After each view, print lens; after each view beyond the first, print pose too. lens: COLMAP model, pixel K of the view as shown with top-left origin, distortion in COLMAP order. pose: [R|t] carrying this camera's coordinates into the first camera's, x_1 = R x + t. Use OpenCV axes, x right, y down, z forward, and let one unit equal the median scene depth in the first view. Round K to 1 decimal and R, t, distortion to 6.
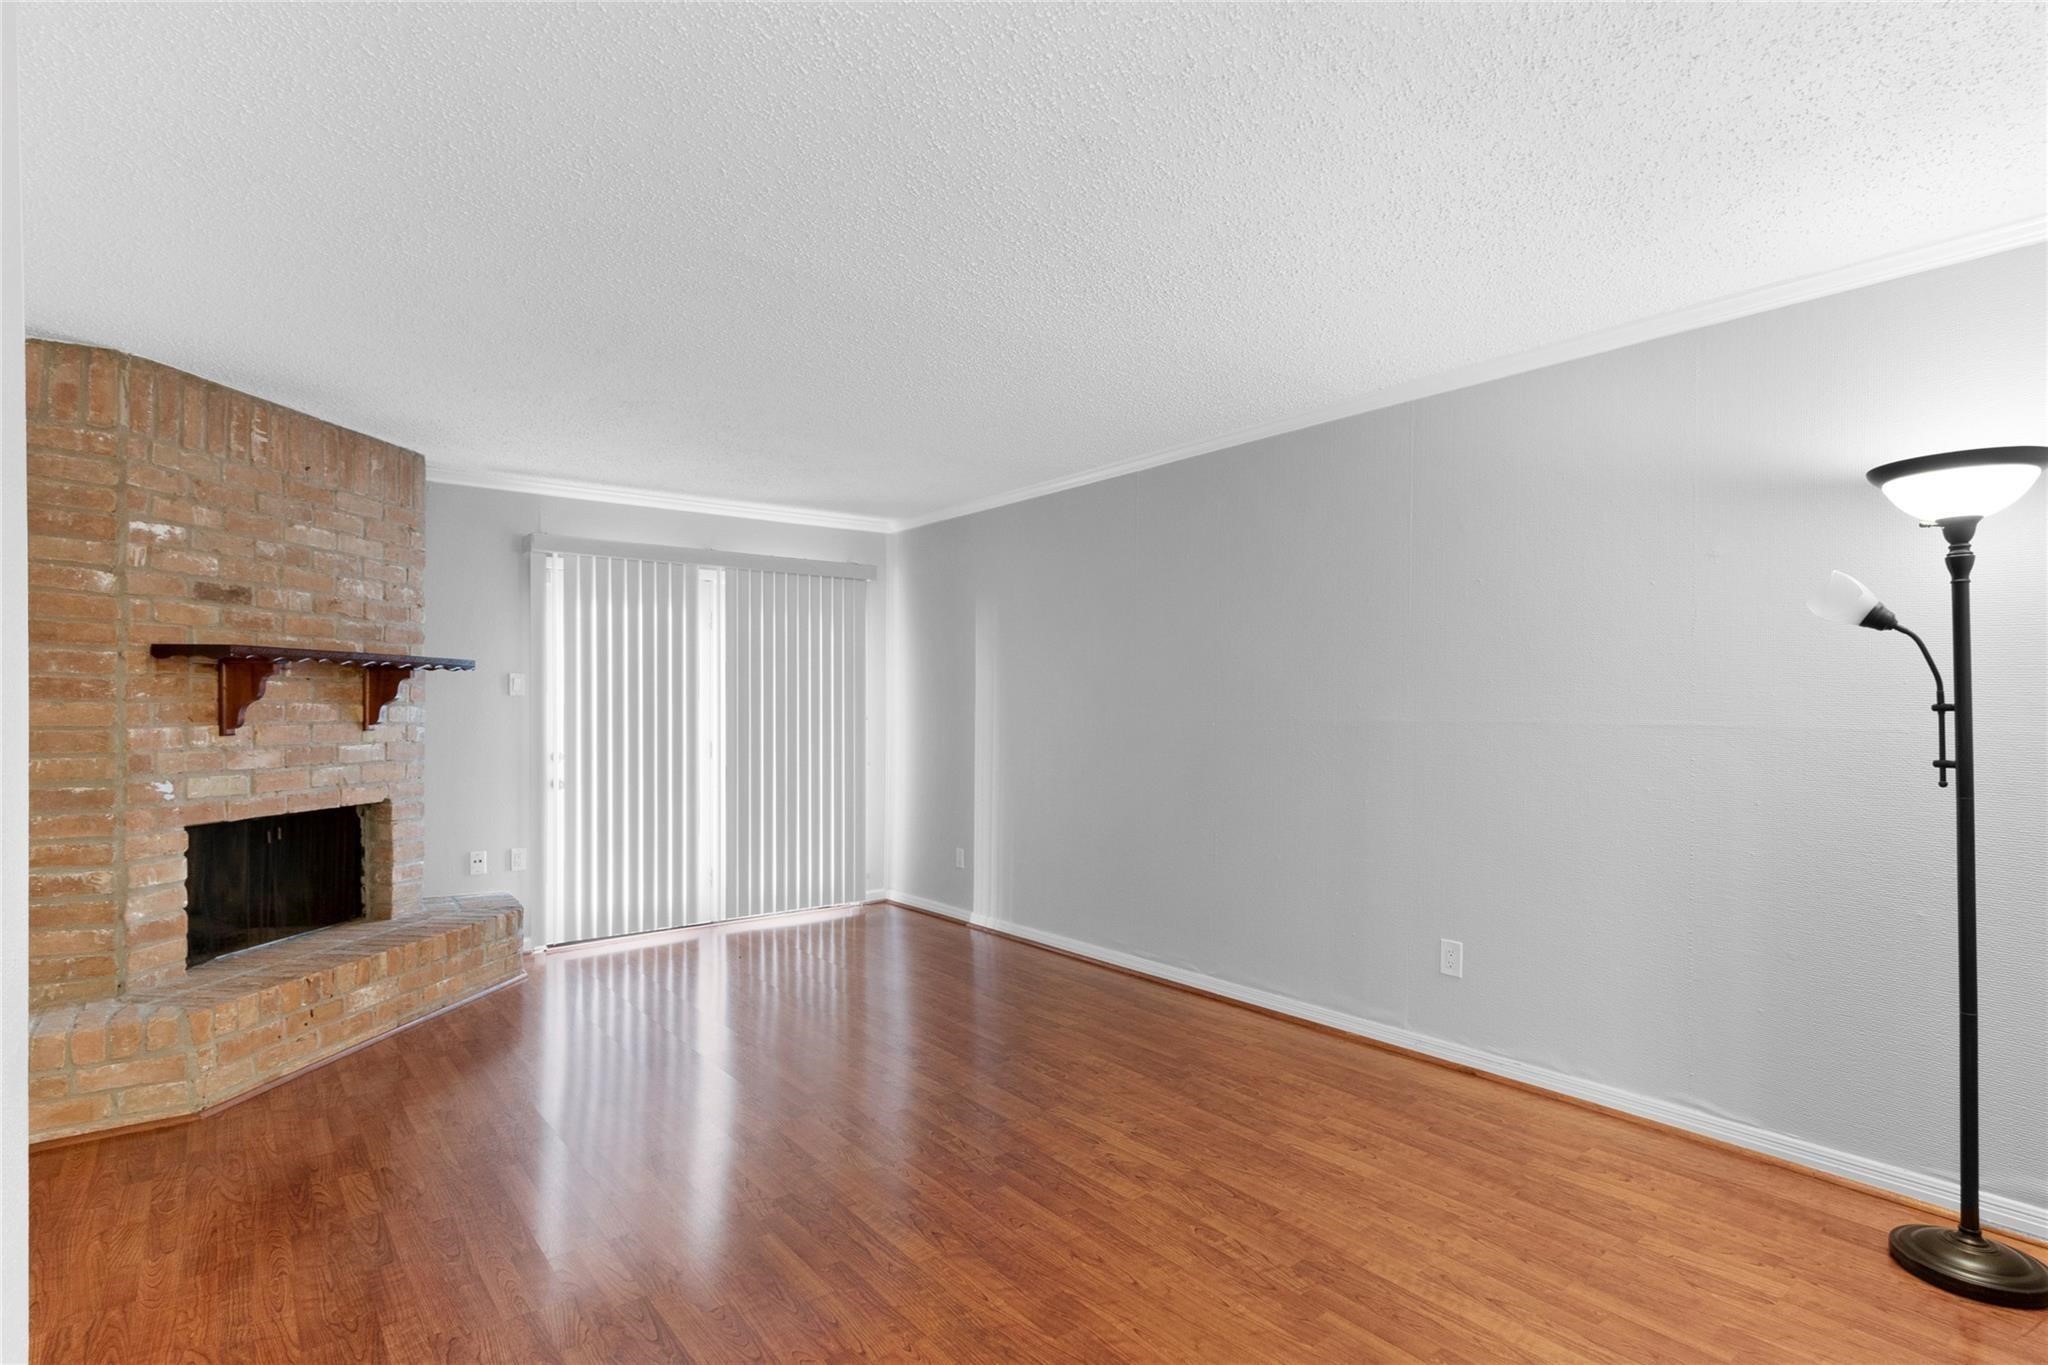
lens RADIAL K [[1017.7, 0, 1035.2], [0, 1017.7, 696.9], [0, 0, 1]] dist [0.000613, -0.000071]
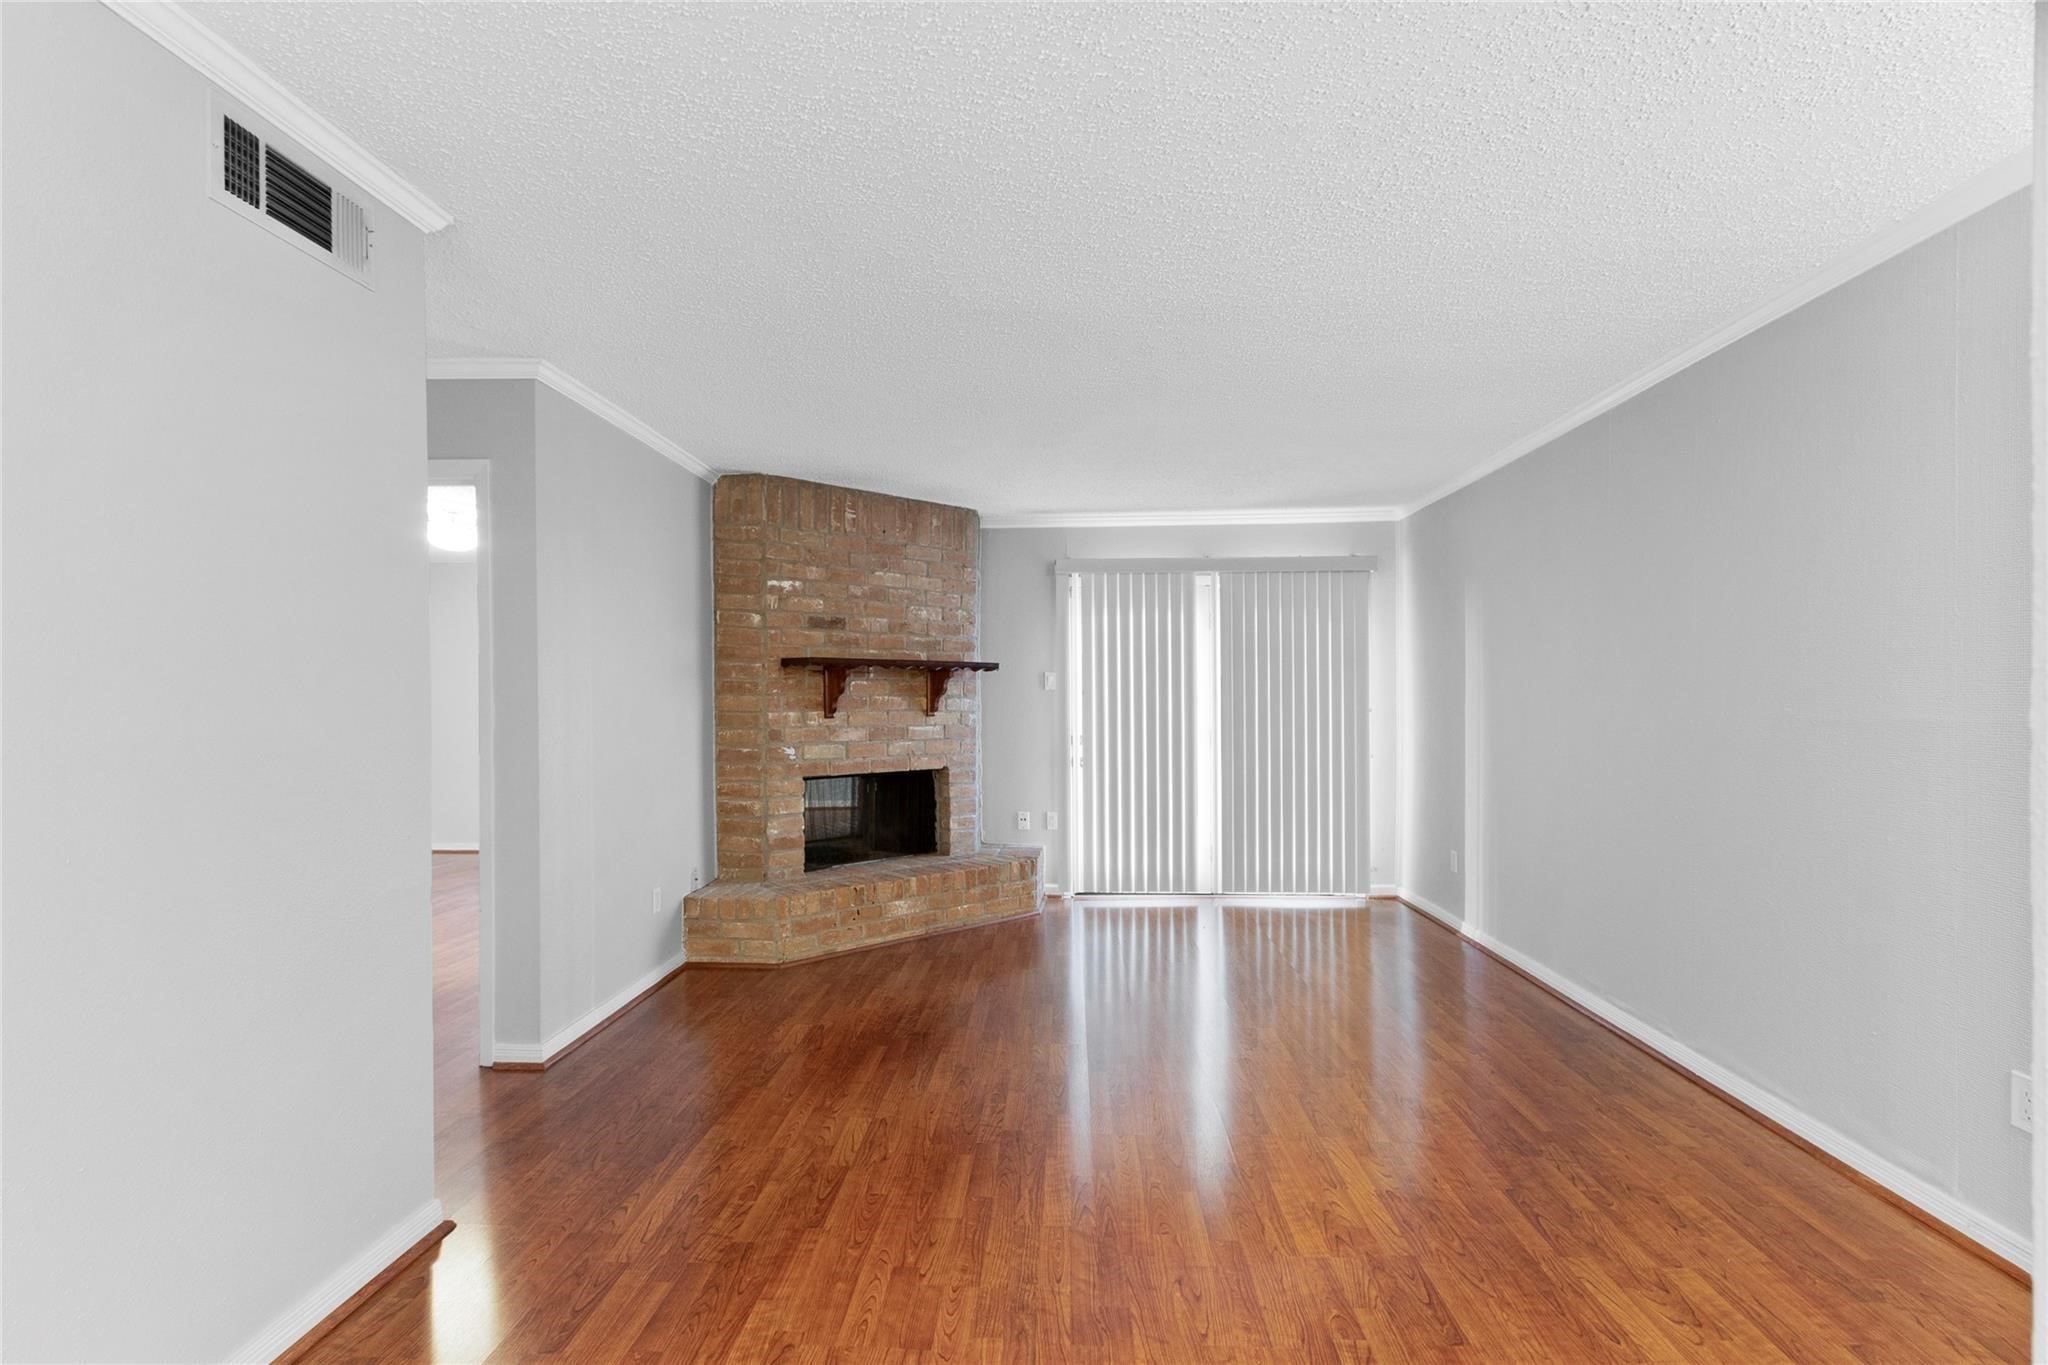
lens RADIAL K [[931.9, 0, 1020.0], [0, 931.9, 692.2], [0, 0, 1]] dist [-0.001018, -0.000107]
pose [[0.744466, -0.005274, -0.667639, 0.308895], [0.006347, 0.999980, -0.000822, 0.002910], [0.667630, -0.003625, 0.744484, 0.161331]]
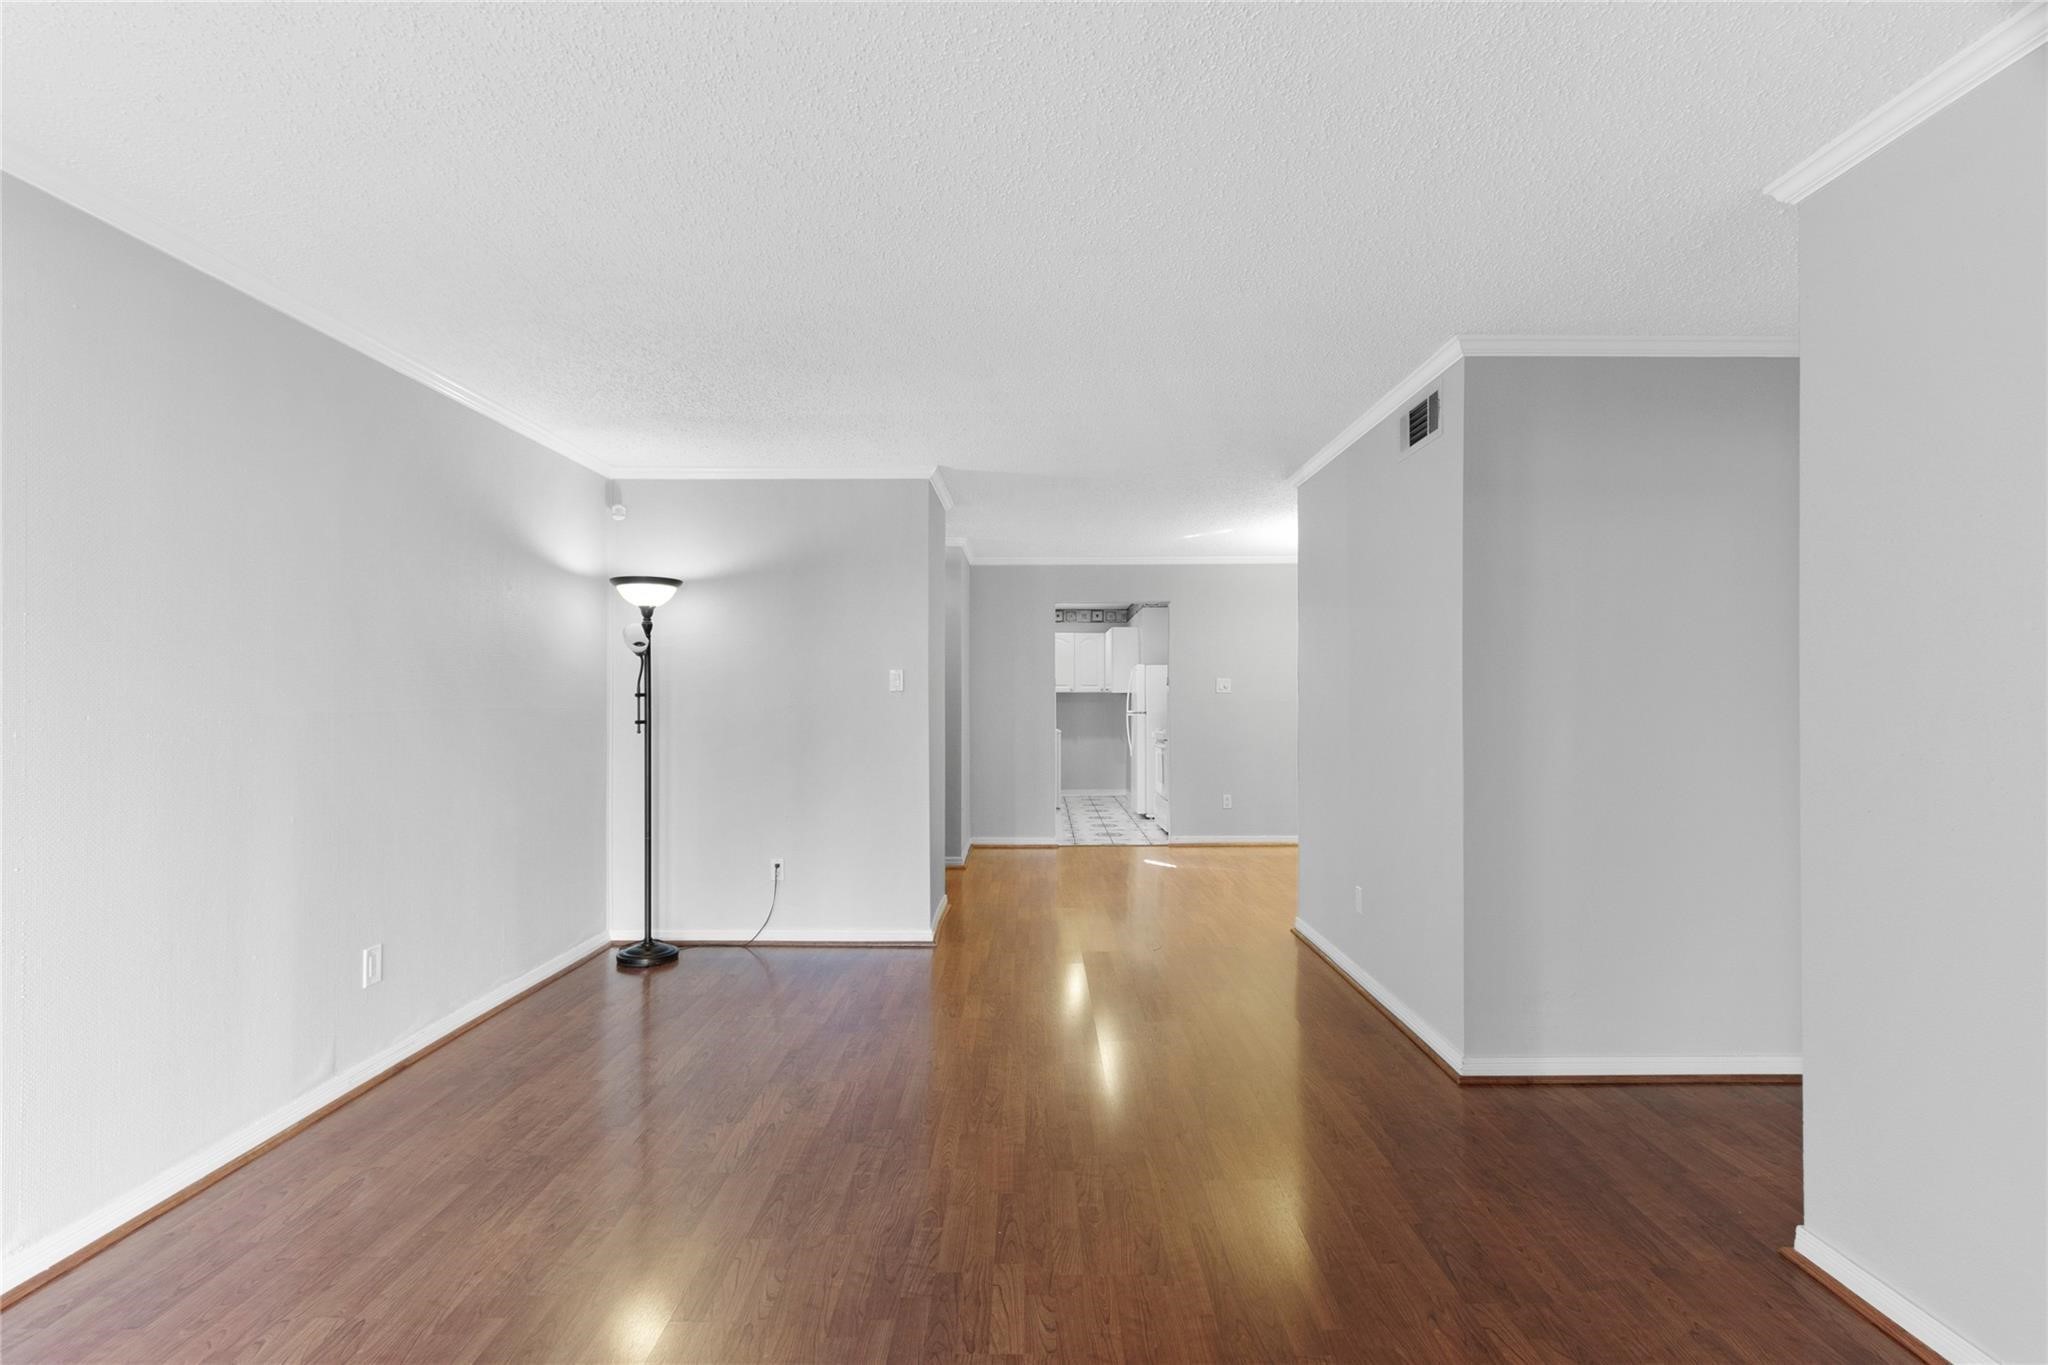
lens RADIAL K [[940.5, 0, 1024.0], [0, 940.5, 682.5], [0, 0, 1]] dist [-0.000233, -0.000346]
pose [[-0.773466, 0.009244, 0.633771, -0.562673], [-0.001441, 0.999865, -0.016343, 0.009260], [-0.633836, -0.013554, -0.773348, 1.207285]]
